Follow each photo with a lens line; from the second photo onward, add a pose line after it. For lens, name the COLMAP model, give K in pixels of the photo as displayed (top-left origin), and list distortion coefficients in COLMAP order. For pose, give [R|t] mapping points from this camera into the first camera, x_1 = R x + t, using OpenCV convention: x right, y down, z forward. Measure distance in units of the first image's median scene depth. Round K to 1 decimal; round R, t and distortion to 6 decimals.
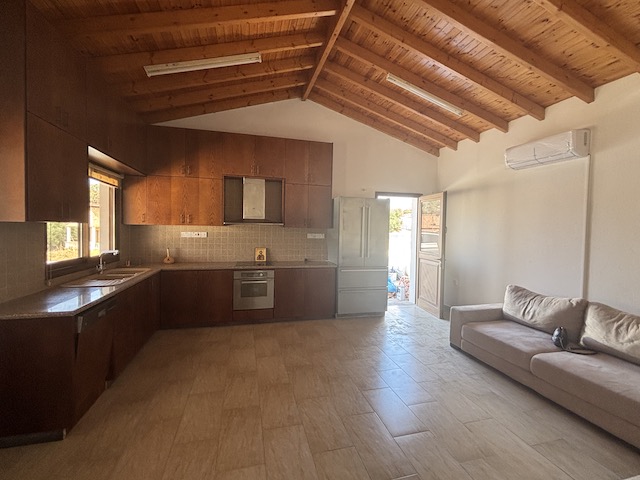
lens RADIAL K [[284.8, 0, 319.2], [0, 284.8, 236.9], [0, 0, 1]] dist [0.001997, 0.000242]
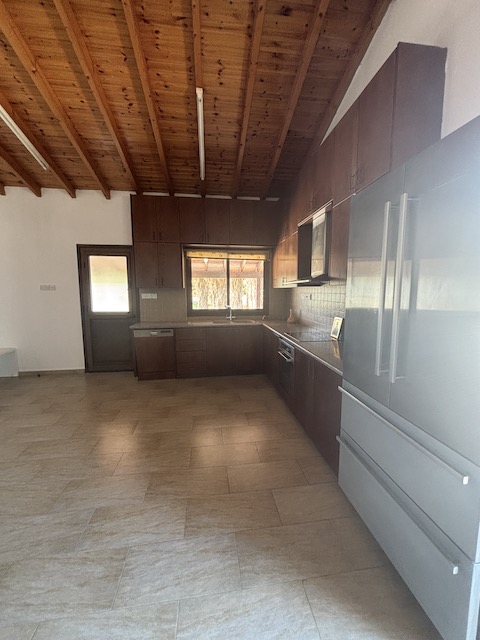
lens RADIAL K [[257.5, 0, 242.6], [0, 257.5, 319.7], [0, 0, 1]] dist [0.001392, -0.000098]
pose [[-0.135655, 0.089710, -0.986686, 0.549399], [-0.031788, 0.994985, 0.094835, -0.007270], [0.990246, 0.044229, -0.132123, 1.123559]]
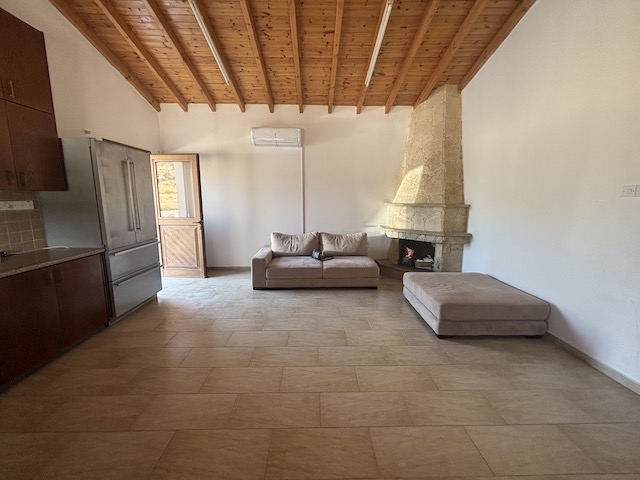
lens RADIAL K [[257.5, 0, 320.0], [0, 257.5, 239.1], [0, 0, 1]] dist [0.001392, -0.000098]
pose [[0.232168, -0.175651, 0.956684, -0.483419], [0.029363, 0.984377, 0.173609, -0.011964], [-0.972232, -0.012216, 0.233699, 0.471436]]
